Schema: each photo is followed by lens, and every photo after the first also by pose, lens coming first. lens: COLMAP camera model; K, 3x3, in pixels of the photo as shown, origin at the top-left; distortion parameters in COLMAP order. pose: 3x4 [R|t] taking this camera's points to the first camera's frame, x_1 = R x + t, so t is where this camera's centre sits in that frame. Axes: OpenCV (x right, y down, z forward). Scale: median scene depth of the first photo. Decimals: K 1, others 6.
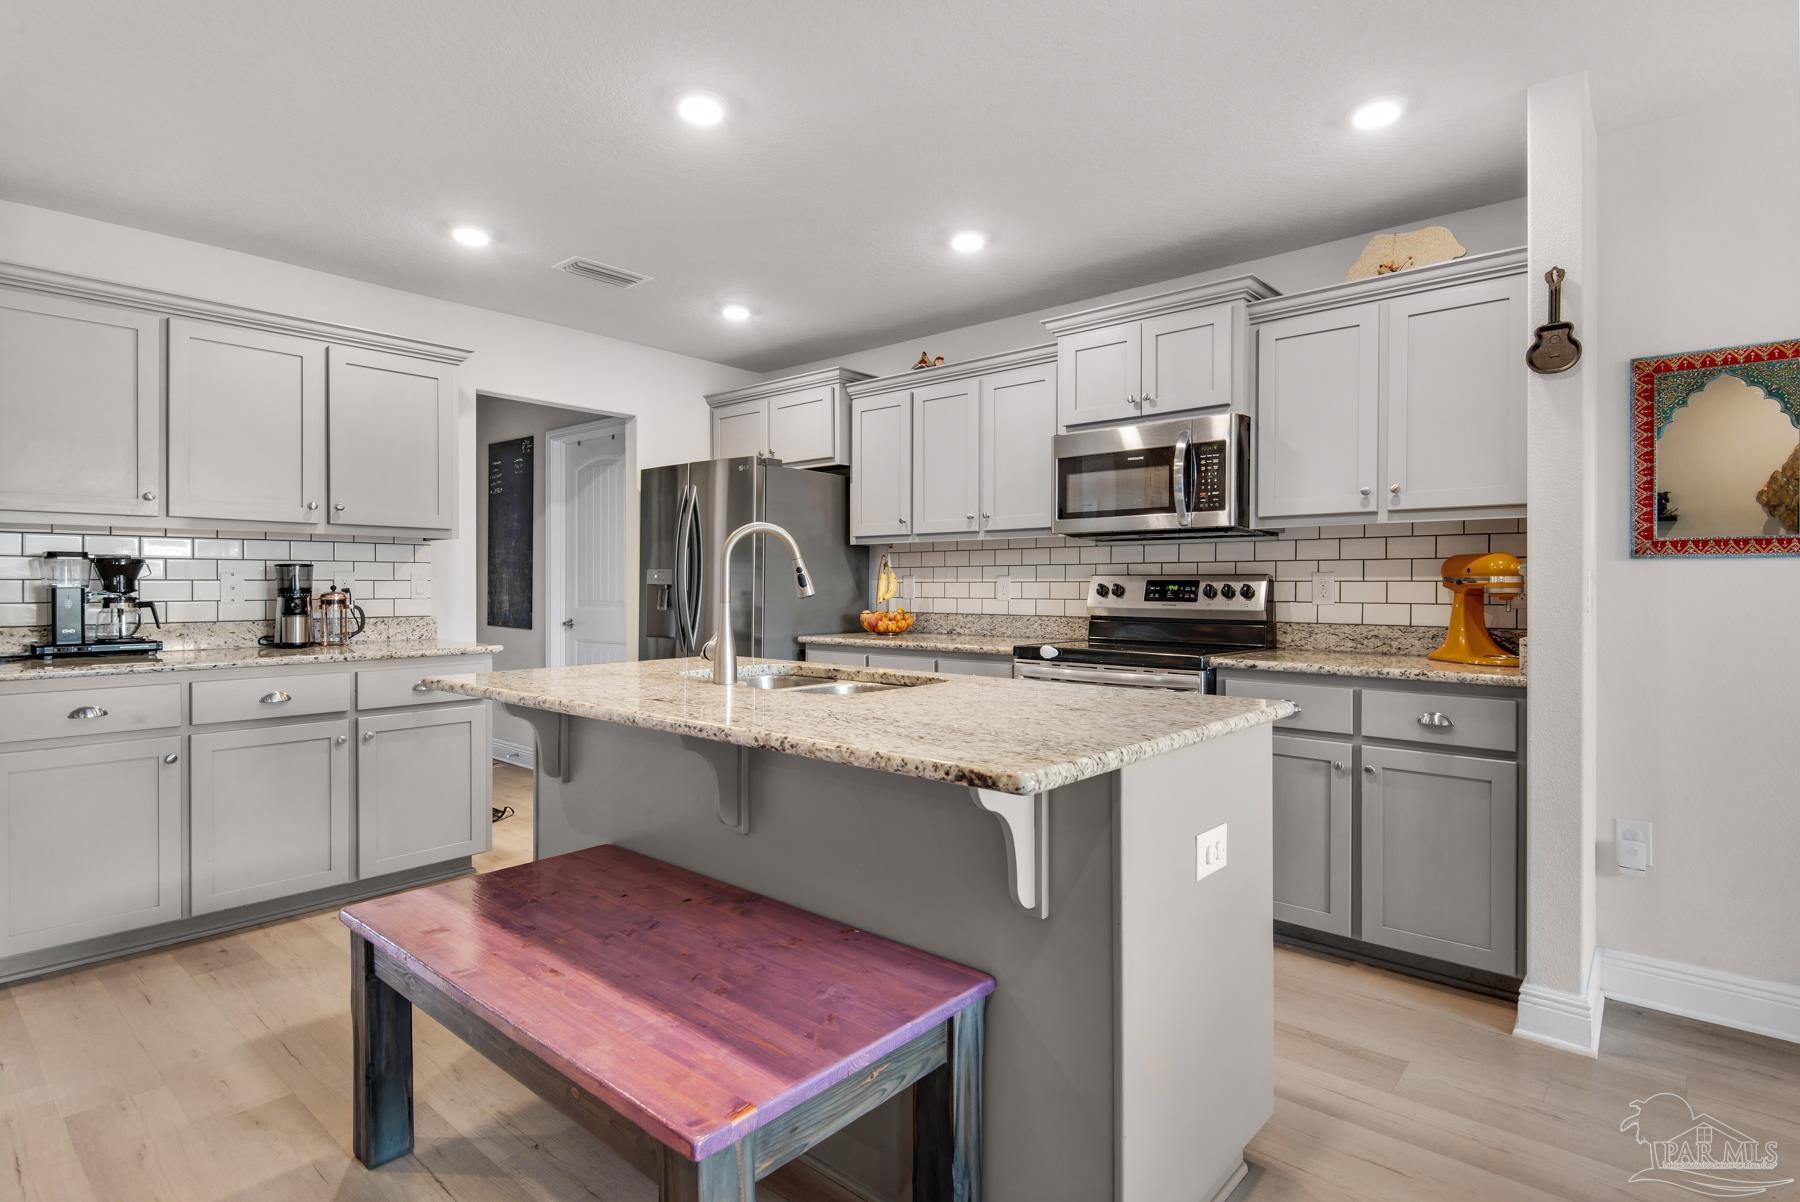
lens RADIAL K [[909.1, 0, 913.3], [0, 909.1, 594.1], [0, 0, 1]] dist [0.016887, -0.014818]
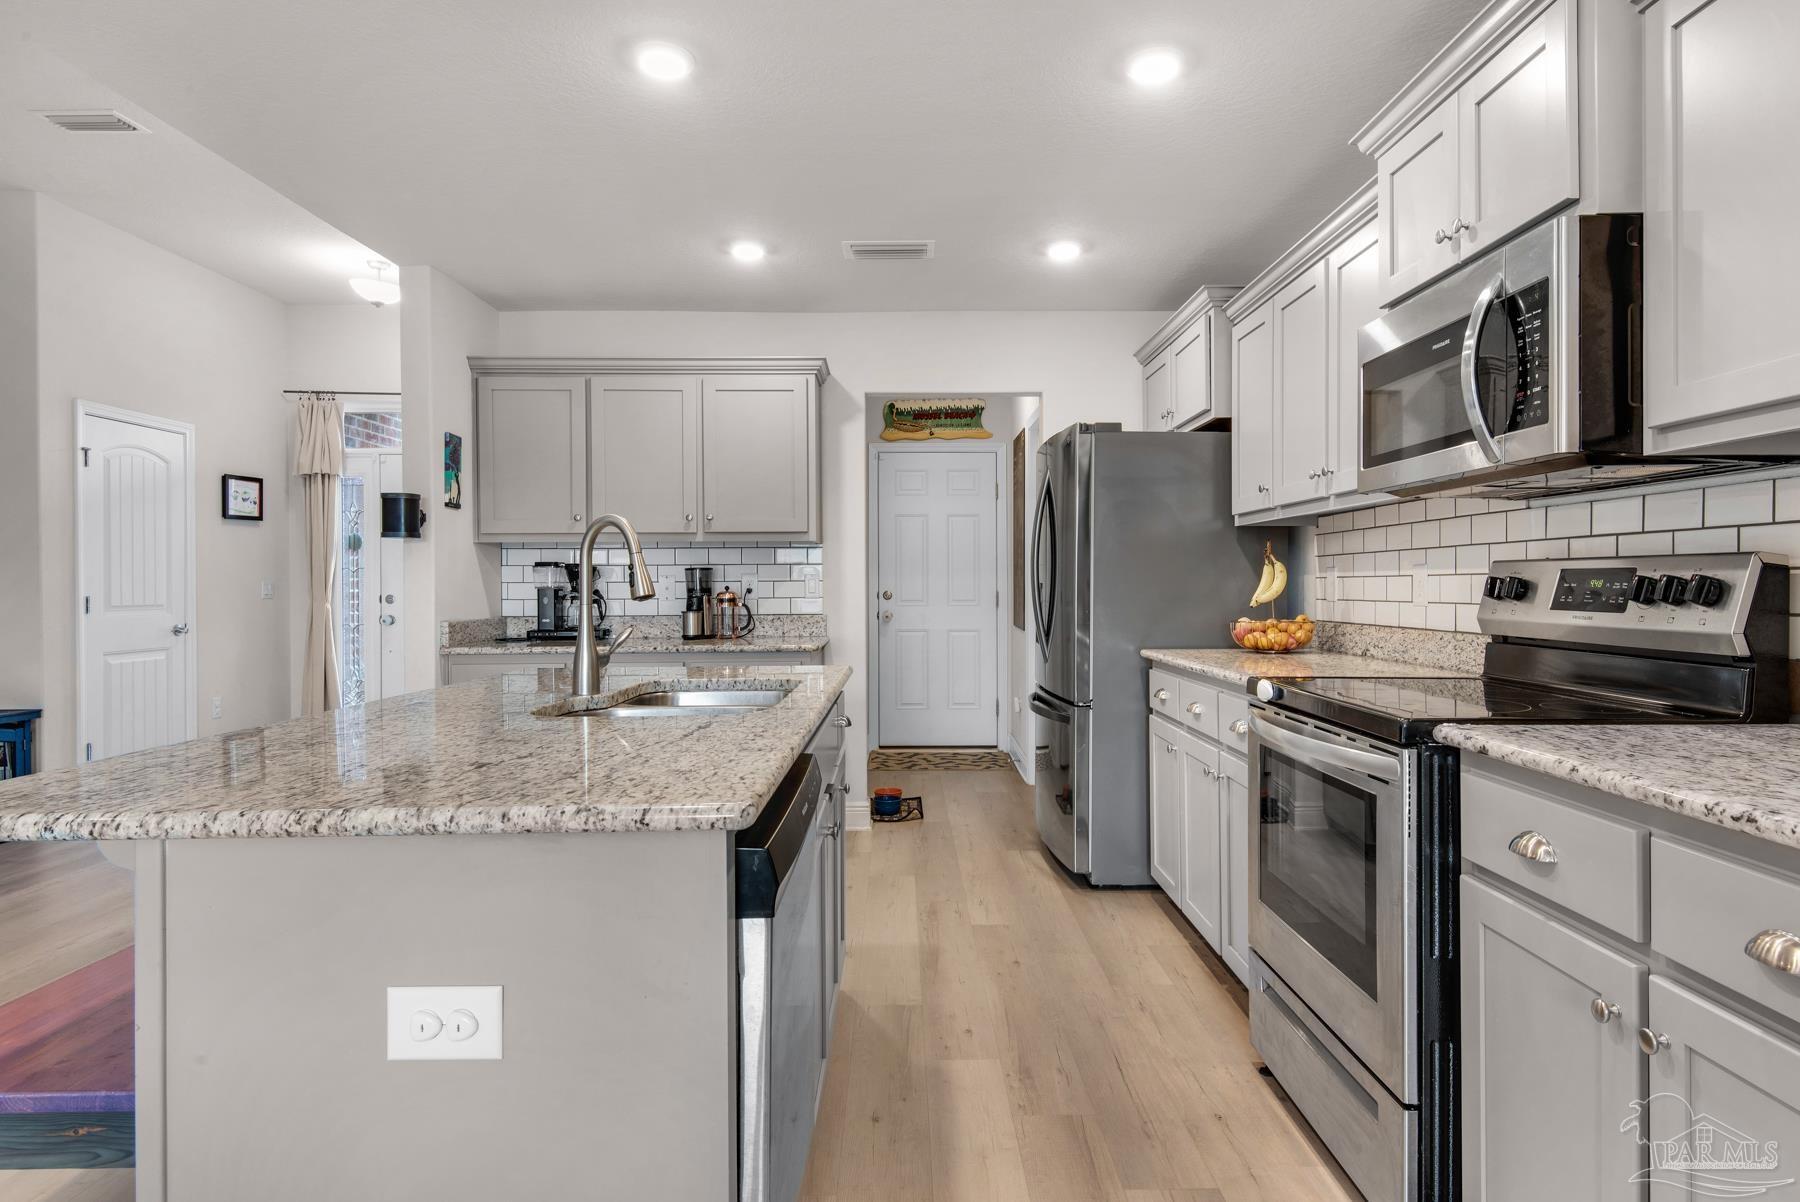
lens RADIAL K [[1008.5, 0, 909.5], [0, 1008.5, 587.4], [0, 0, 1]] dist [0.020151, -0.001208]
pose [[0.654109, -0.003060, -0.756394, 0.469939], [-0.001410, 0.999985, -0.005265, -0.001290], [0.756399, 0.004511, 0.654095, 0.350162]]
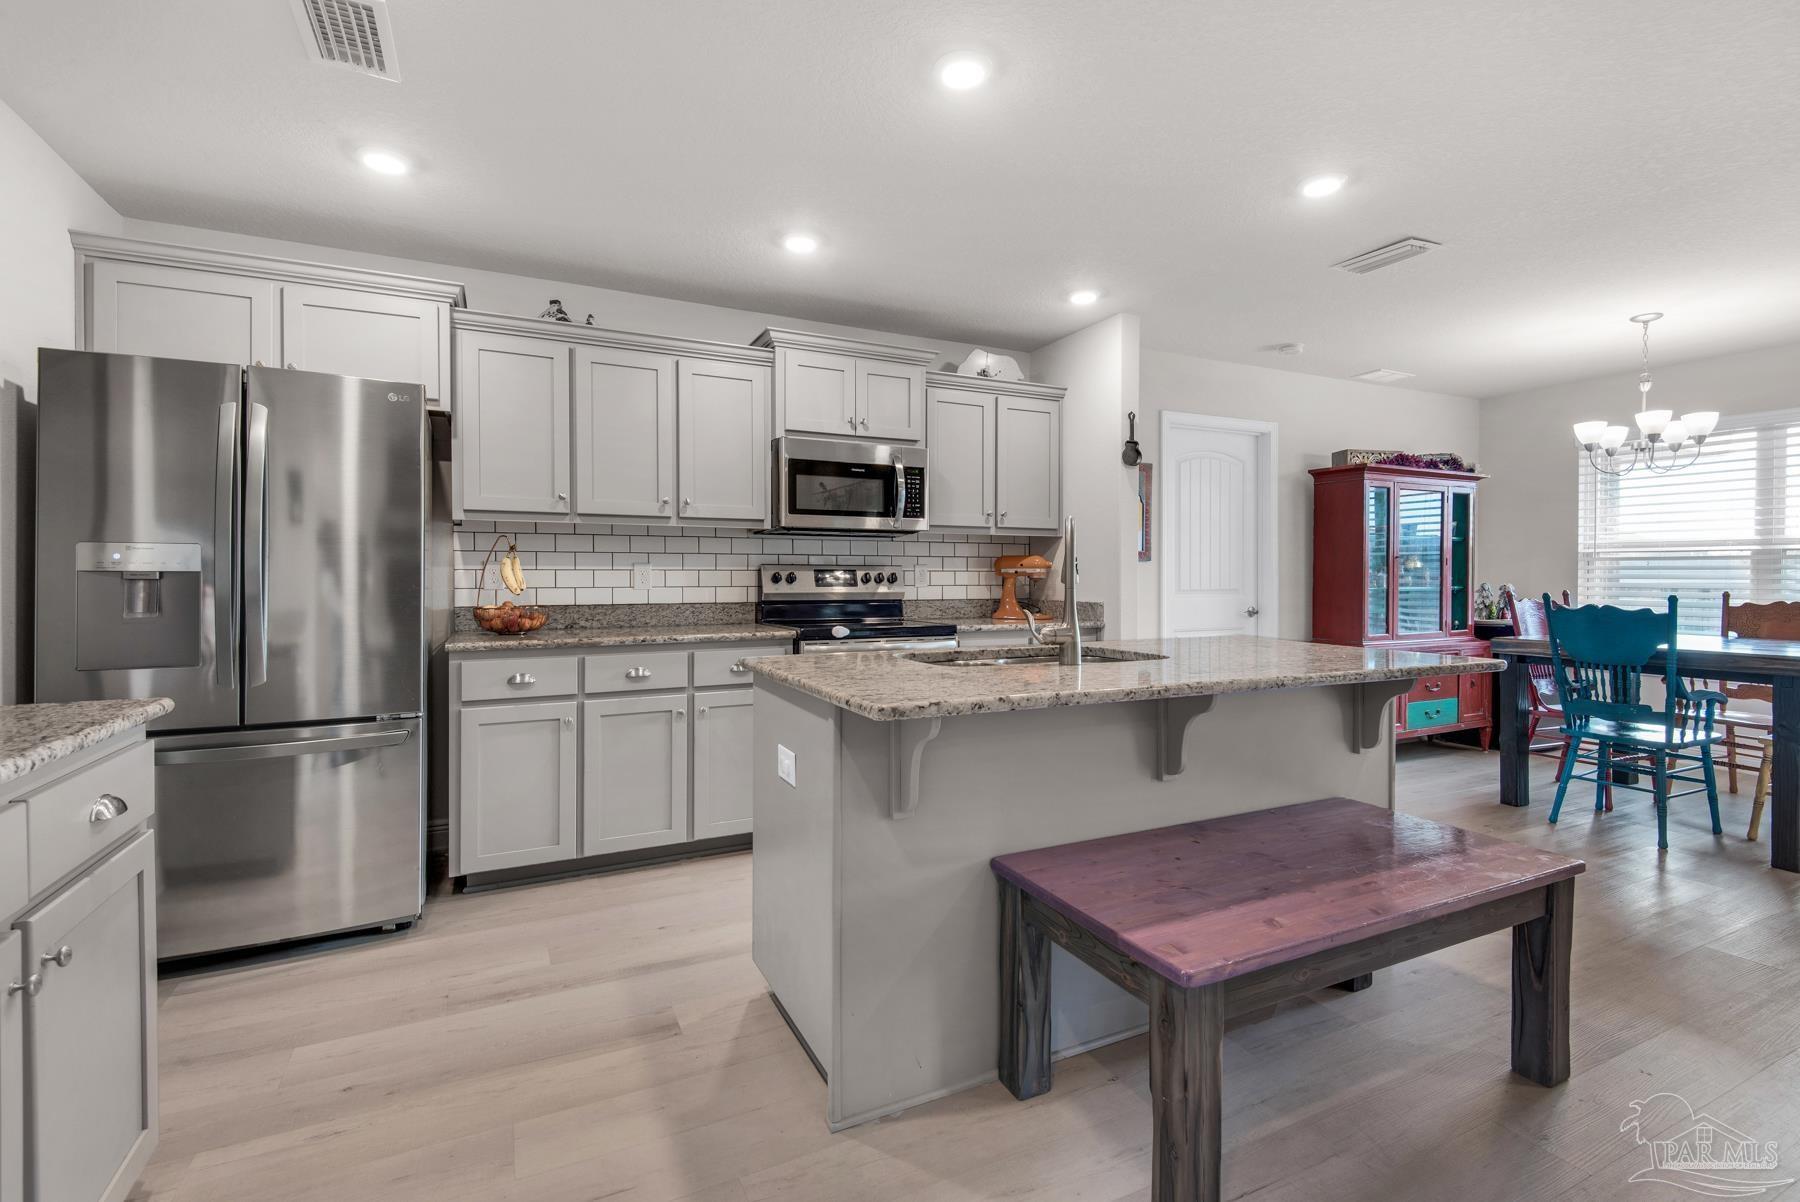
lens RADIAL K [[822.9, 0, 920.2], [0, 822.9, 581.5], [0, 0, 1]] dist [0.021411, -0.016262]
pose [[0.386643, -0.008335, 0.922192, -0.707199], [0.007172, 0.999956, 0.006031, -0.004992], [-0.922201, 0.004283, 0.386686, 0.473485]]
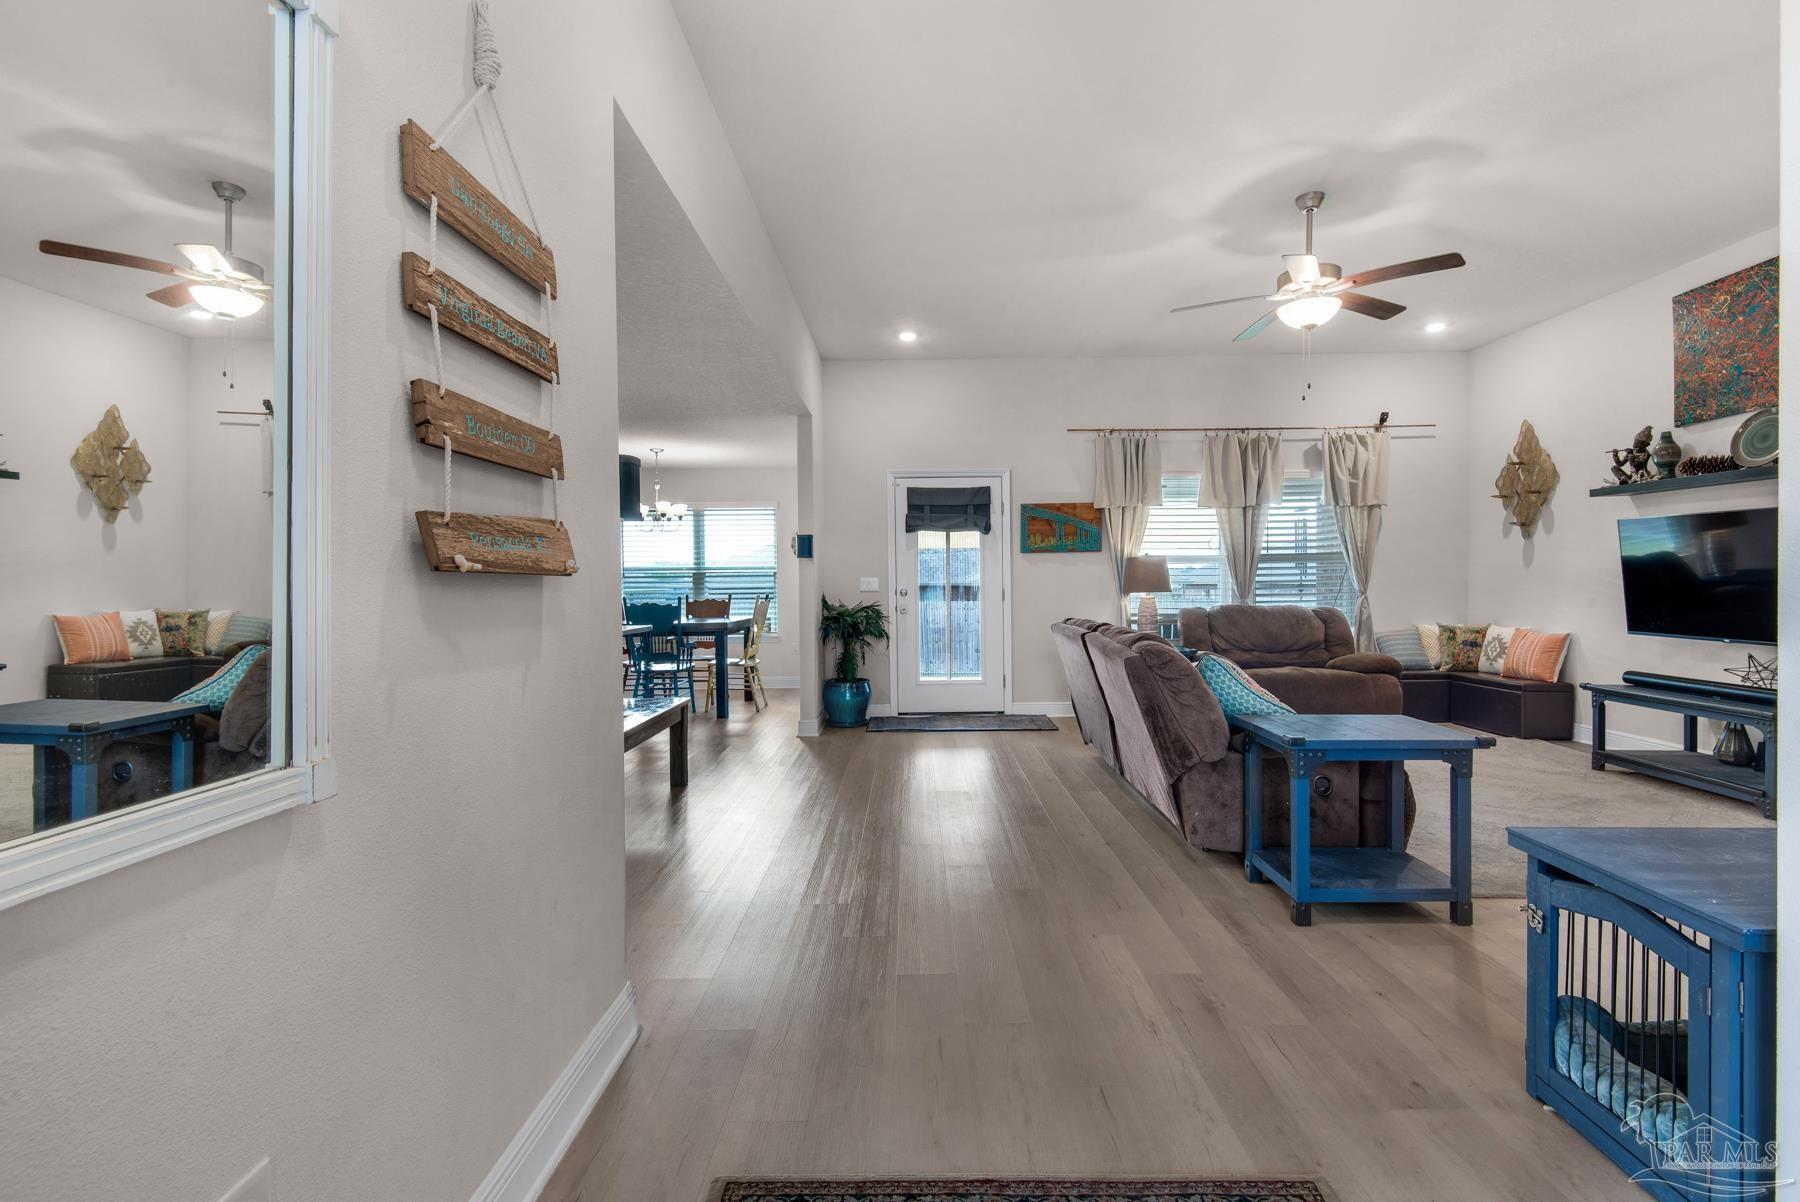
lens RADIAL K [[822.9, 0, 892.6], [0, 822.9, 596.2], [0, 0, 1]] dist [0.021411, -0.016262]
pose [[-0.625946, -0.006195, 0.779842, -1.327606], [0.015221, 0.999681, 0.020158, -0.009323], [-0.779718, 0.024487, -0.625652, 0.869118]]
